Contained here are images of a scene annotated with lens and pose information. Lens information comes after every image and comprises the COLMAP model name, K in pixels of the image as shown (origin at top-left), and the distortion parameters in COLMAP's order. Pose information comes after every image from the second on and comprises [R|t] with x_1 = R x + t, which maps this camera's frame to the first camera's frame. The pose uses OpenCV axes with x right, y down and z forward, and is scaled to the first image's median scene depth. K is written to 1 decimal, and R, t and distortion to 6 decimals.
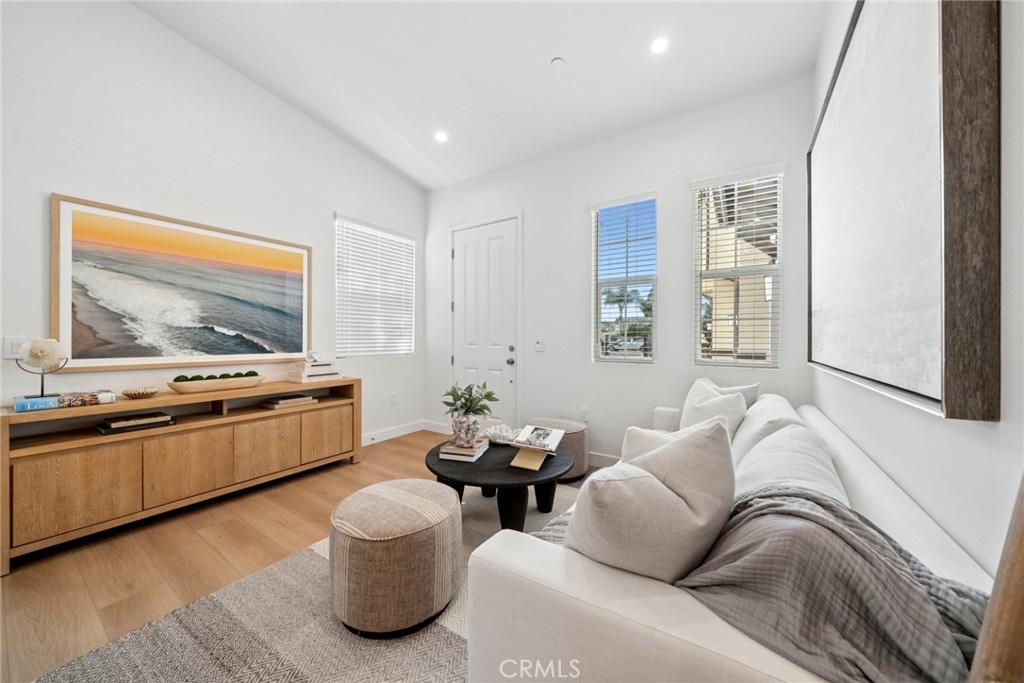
lens RADIAL K [[355.2, 0, 502.7], [0, 355.2, 337.0], [0, 0, 1]] dist [-0.005617, 0.000110]
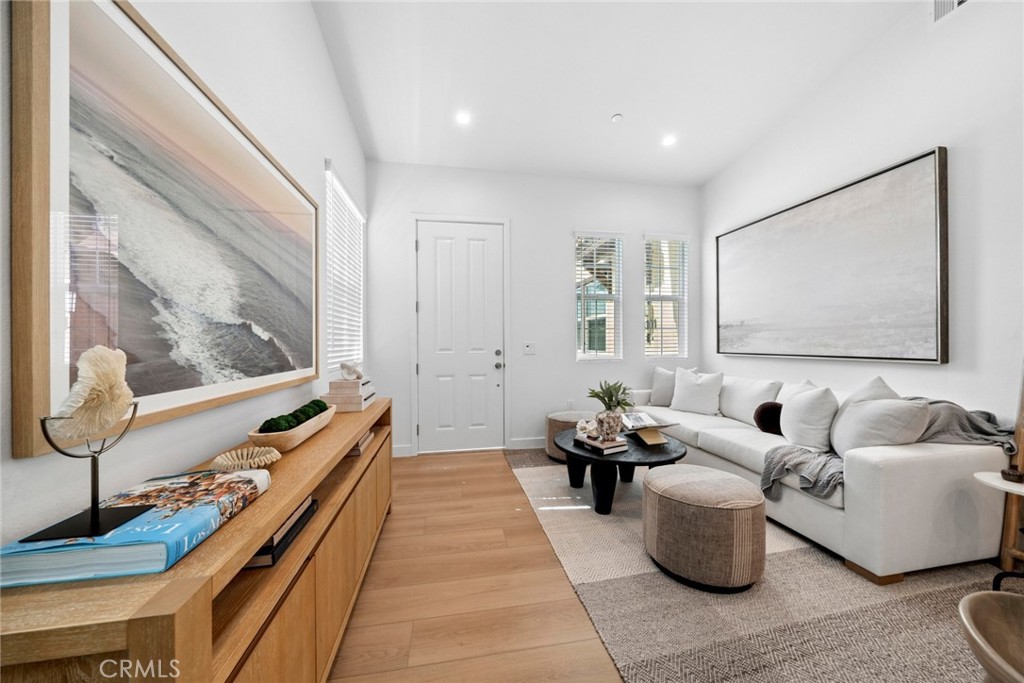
lens RADIAL K [[355.2, 0, 506.9], [0, 355.2, 342.9], [0, 0, 1]] dist [-0.005617, 0.000110]
pose [[0.720507, -0.010113, 0.693374, -0.973762], [0.009788, 0.999942, 0.004413, 0.000657], [-0.693379, 0.003607, 0.720564, 0.378813]]
